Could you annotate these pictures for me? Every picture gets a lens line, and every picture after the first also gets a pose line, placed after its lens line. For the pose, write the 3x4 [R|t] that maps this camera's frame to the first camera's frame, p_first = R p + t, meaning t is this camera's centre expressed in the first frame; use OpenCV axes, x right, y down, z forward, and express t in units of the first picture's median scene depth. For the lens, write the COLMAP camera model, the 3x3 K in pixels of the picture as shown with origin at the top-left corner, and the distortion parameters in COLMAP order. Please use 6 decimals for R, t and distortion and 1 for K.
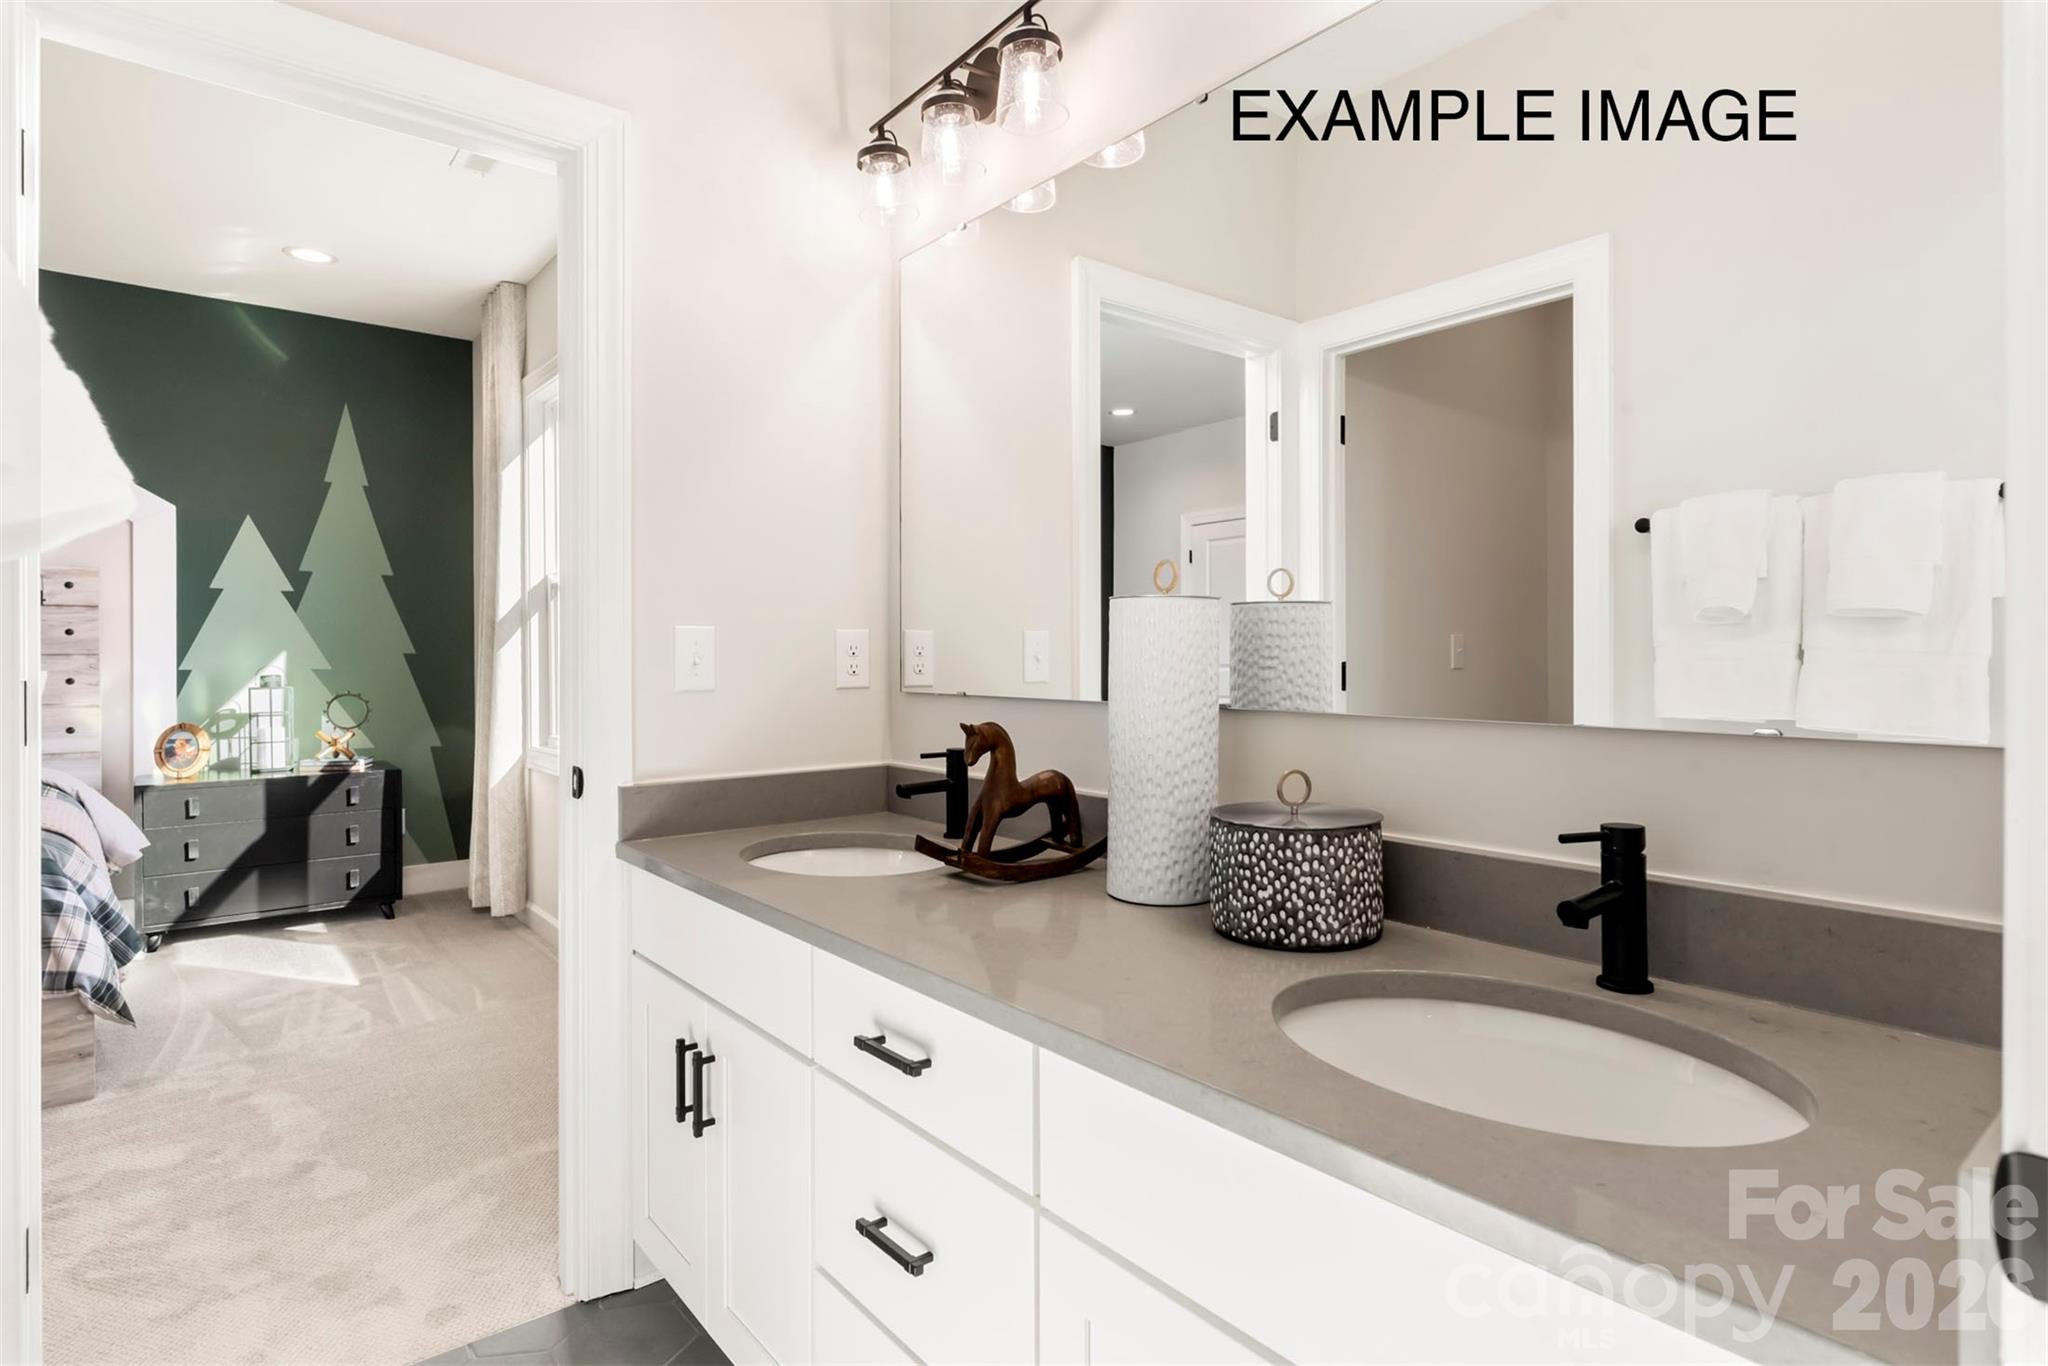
lens RADIAL K [[1079.1, 0, 1029.7], [0, 1079.1, 677.5], [0, 0, 1]] dist [0.003906, -0.000468]
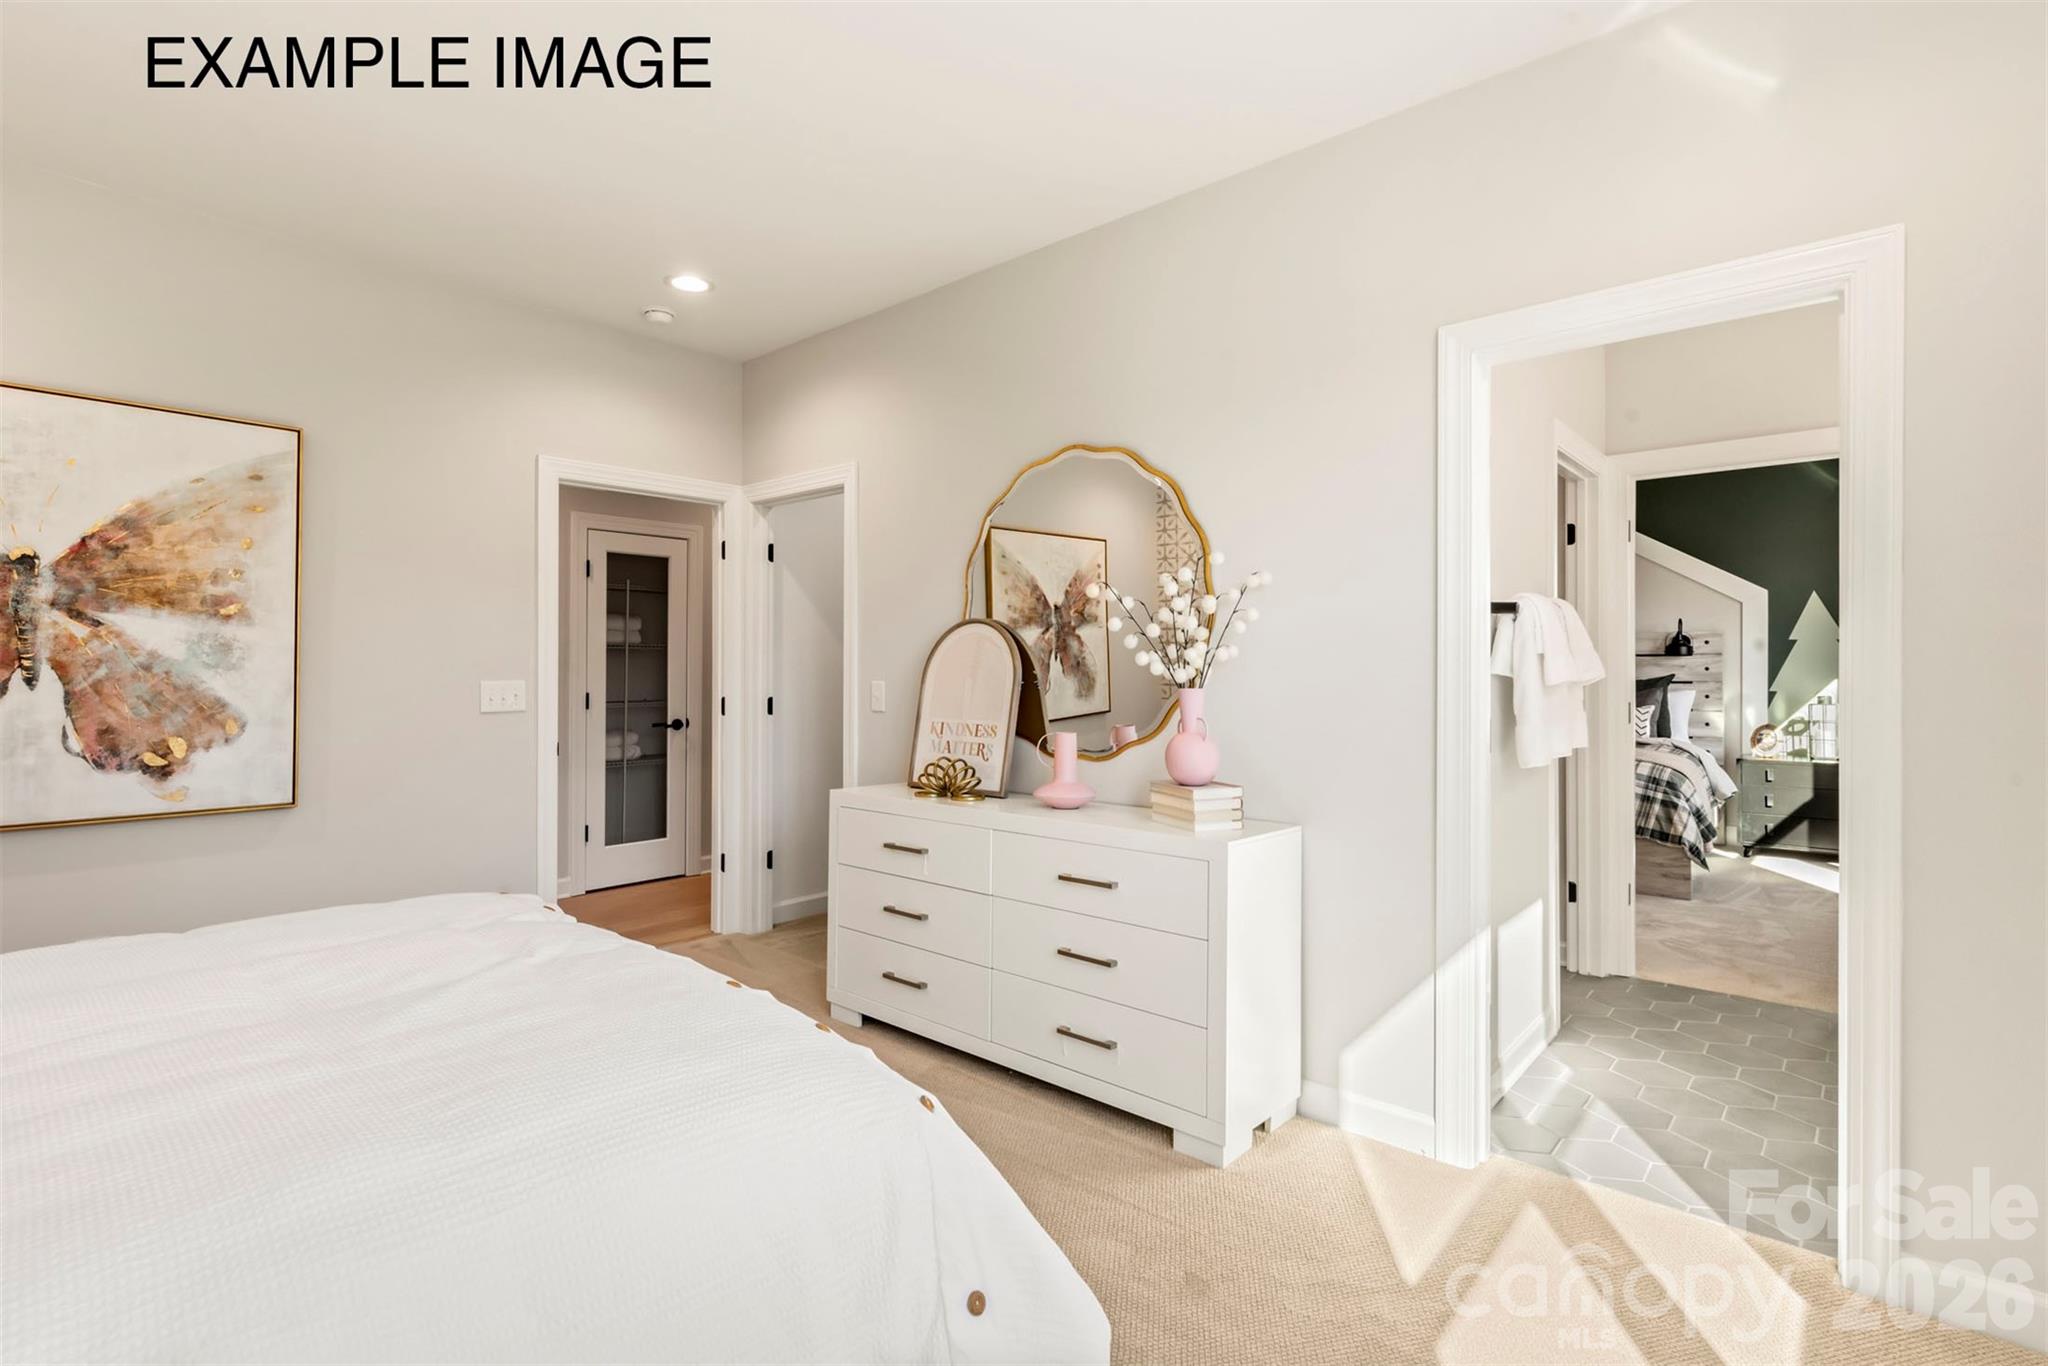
lens RADIAL K [[953.2, 0, 1020.7], [0, 953.2, 680.9], [0, 0, 1]] dist [0.003671, 0.002039]
pose [[0.178389, 0.022934, -0.983693, 0.436021], [-0.021732, 0.999576, 0.019363, -0.026295], [0.983720, 0.017923, 0.178812, -0.373280]]
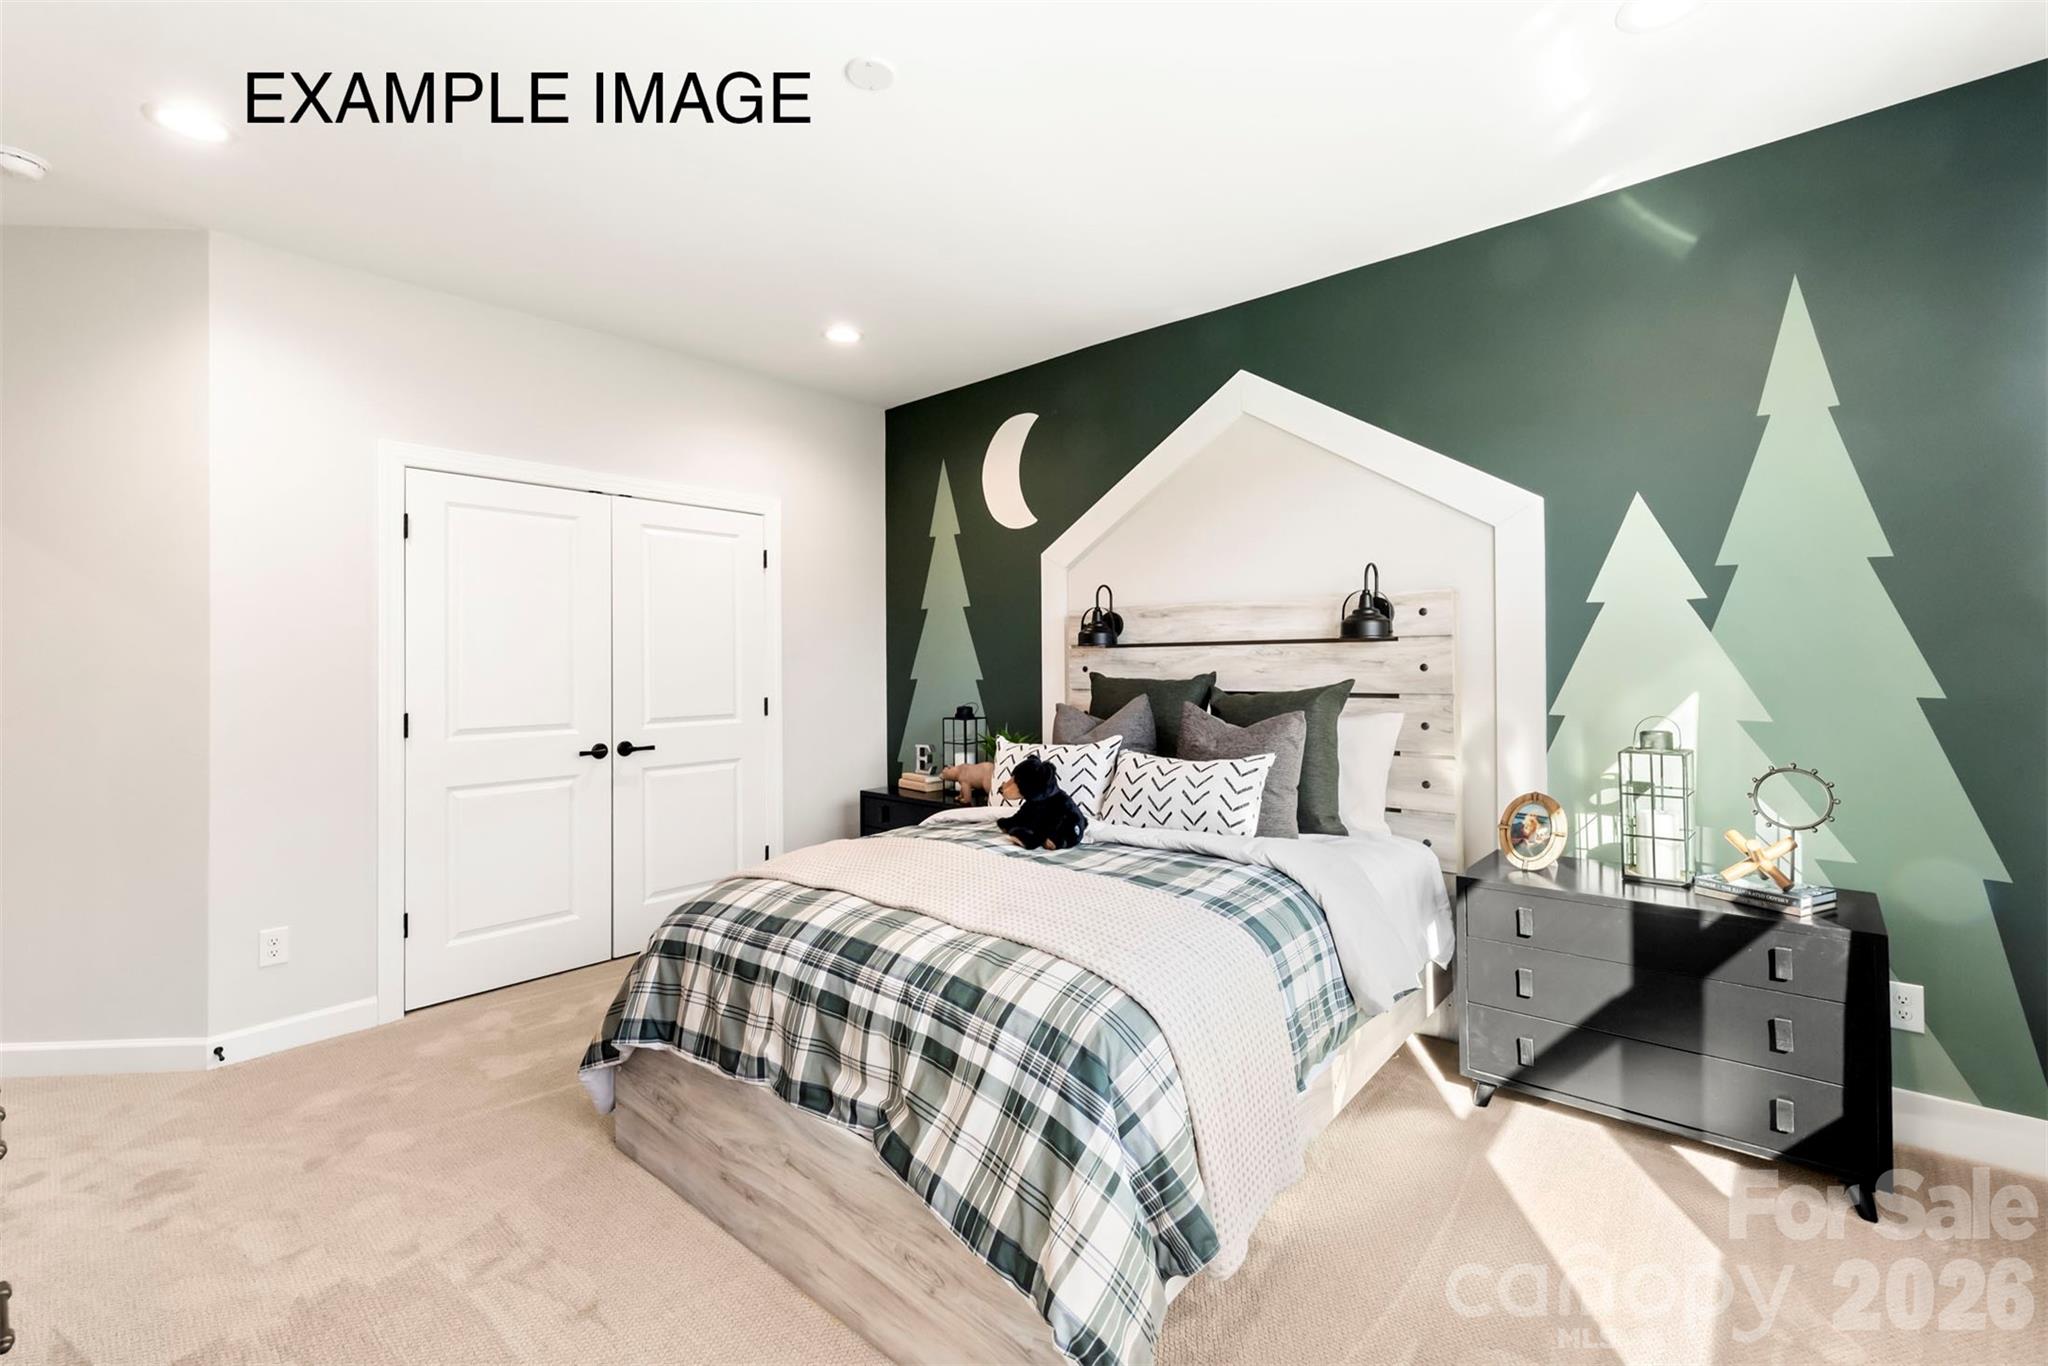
lens RADIAL K [[884.0, 0, 1069.6], [0, 884.0, 642.0], [0, 0, 1]] dist [0.010718, -0.002843]
pose [[0.185711, -0.014621, -0.982496, -0.252618], [-0.007803, 0.999836, -0.016354, -0.045701], [0.982573, 0.010703, 0.185566, 0.572784]]
